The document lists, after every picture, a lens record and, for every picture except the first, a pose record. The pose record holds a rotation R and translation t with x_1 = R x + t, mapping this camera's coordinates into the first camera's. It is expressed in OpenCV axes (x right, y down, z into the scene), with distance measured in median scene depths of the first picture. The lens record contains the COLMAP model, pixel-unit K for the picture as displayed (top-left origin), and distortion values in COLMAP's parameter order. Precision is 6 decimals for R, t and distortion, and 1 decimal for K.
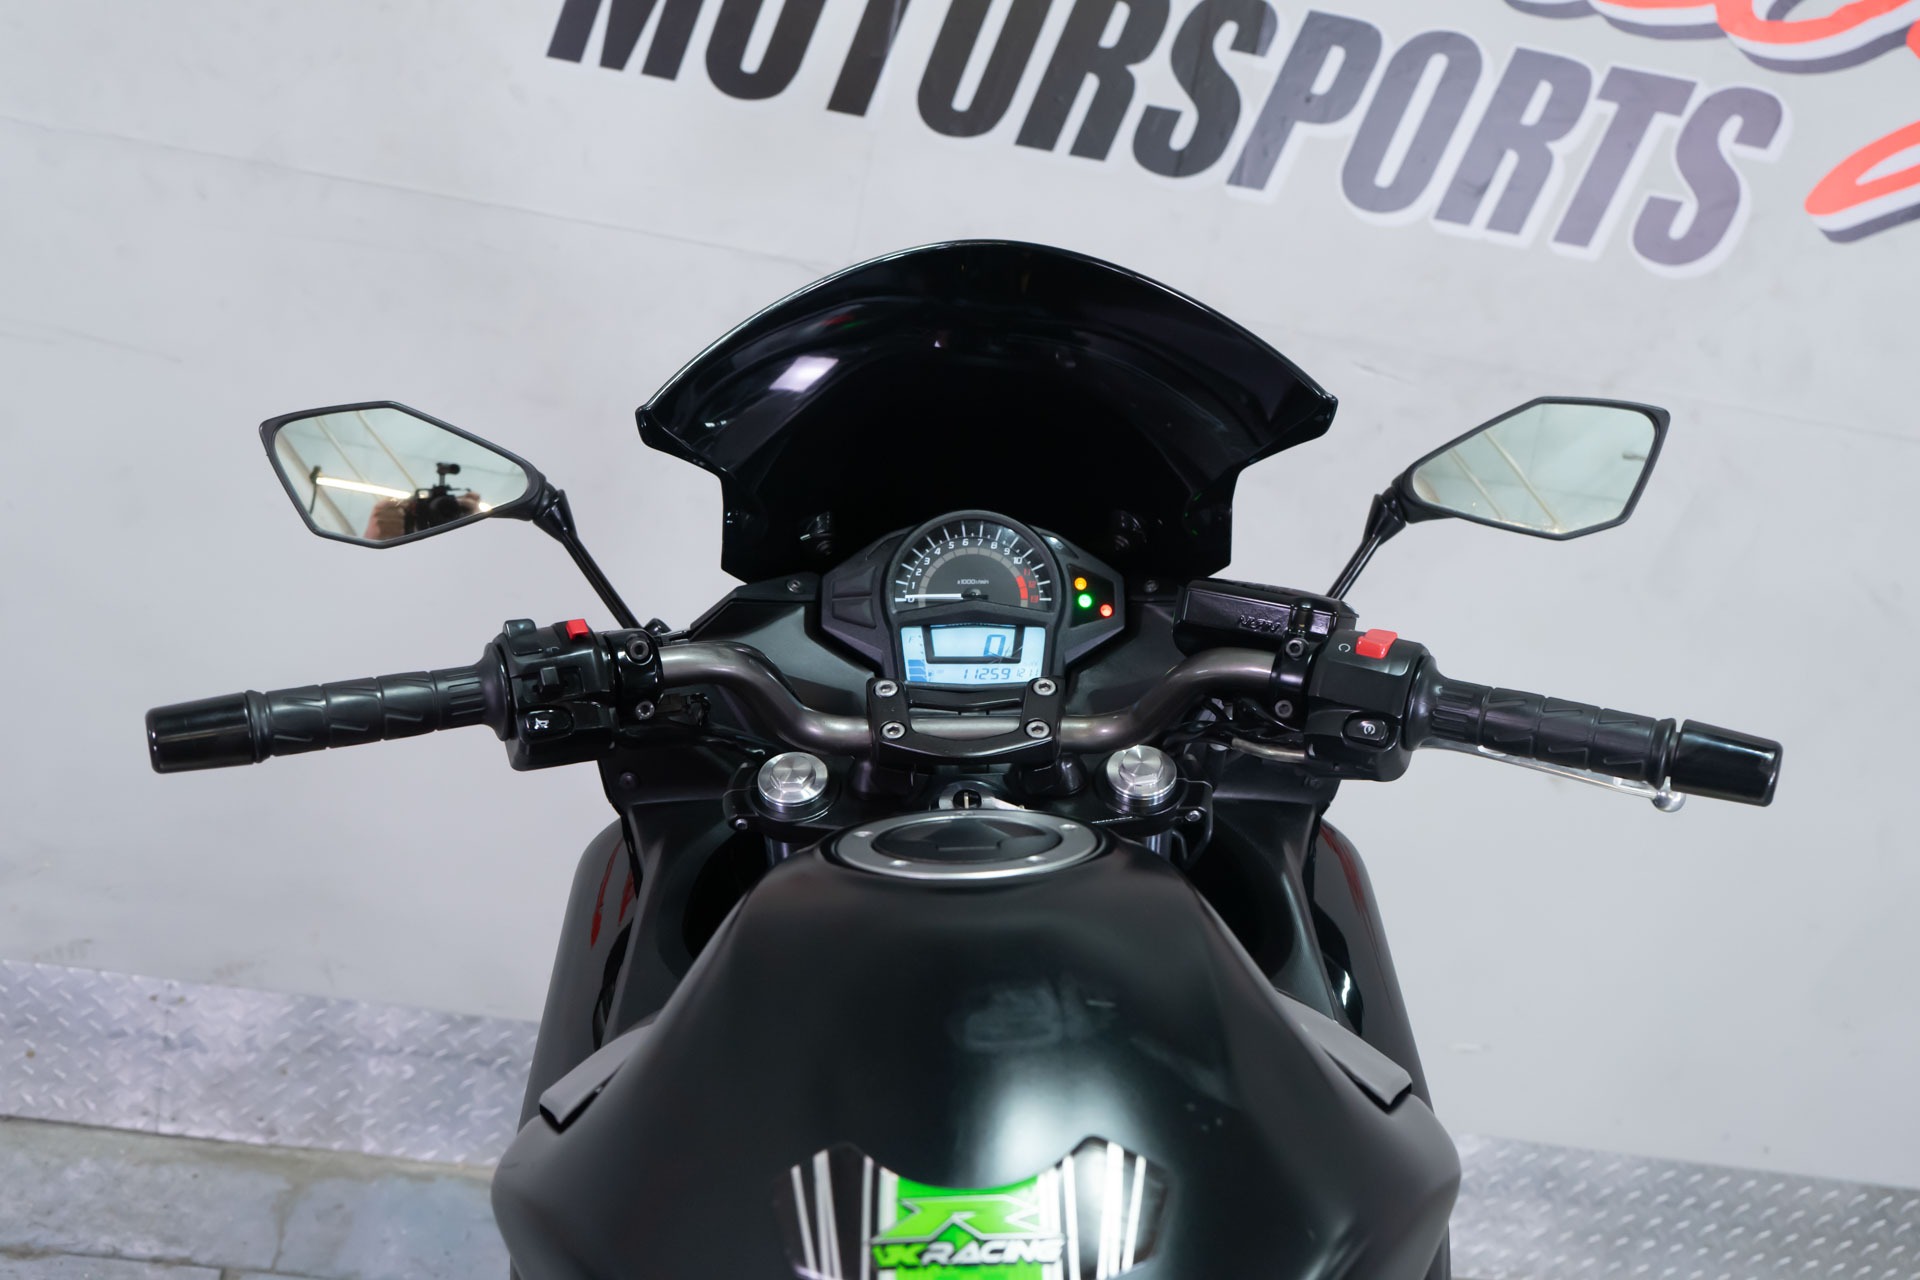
lens RADIAL K [[2000.1, 0, 960.0], [0, 2000.1, 640.0], [0, 0, 1]] dist [0.008285, 0.006072]
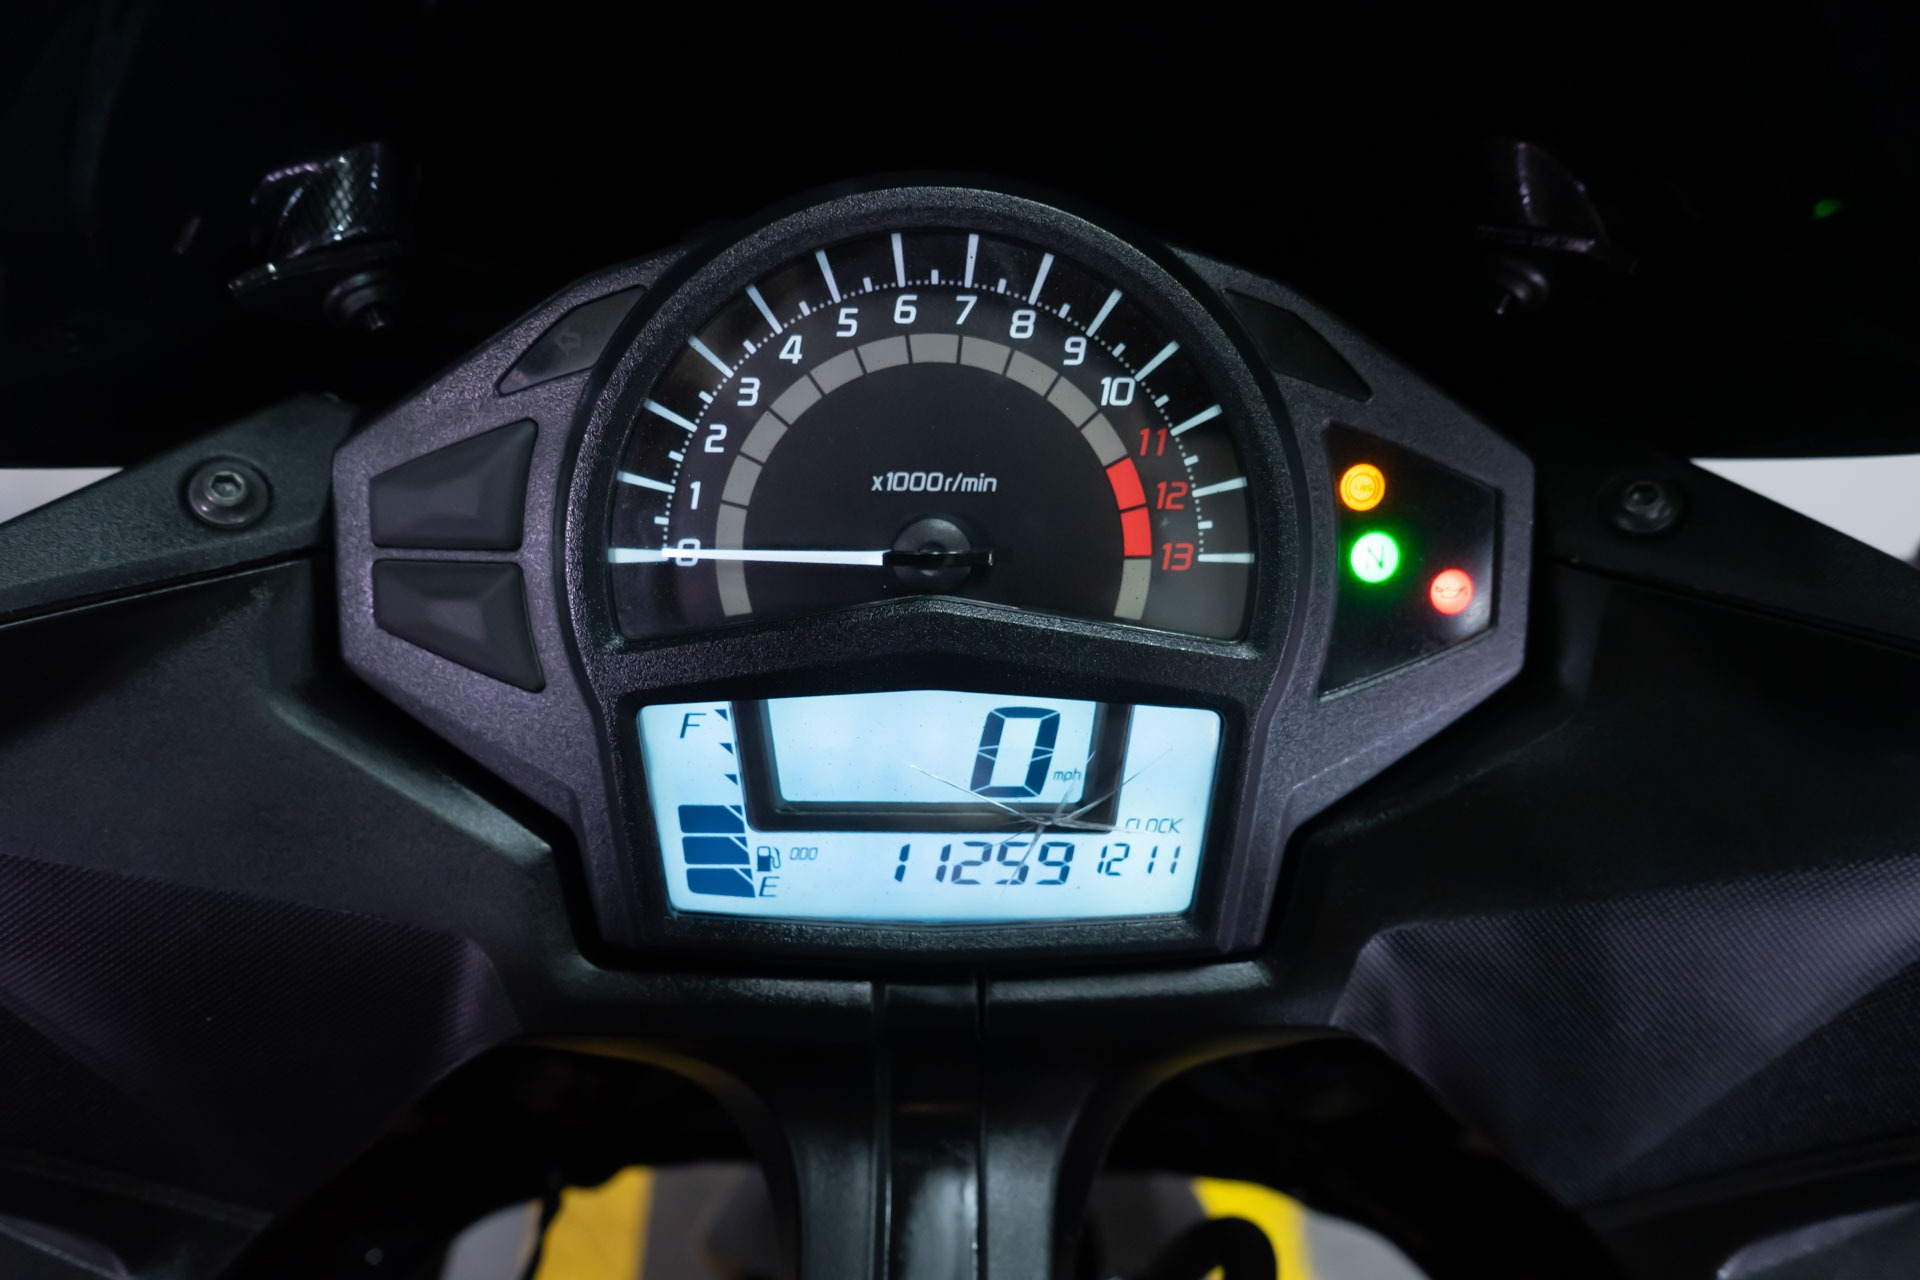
lens RADIAL K [[1517.5, 0, 960.0], [0, 1517.5, 640.0], [0, 0, 1]] dist [-0.004113, -0.000738]
pose [[0.999838, 0.014725, -0.010352, 0.011930], [-0.008688, 0.898467, 0.438955, -0.094306], [0.015765, -0.438794, 0.898450, 0.820674]]
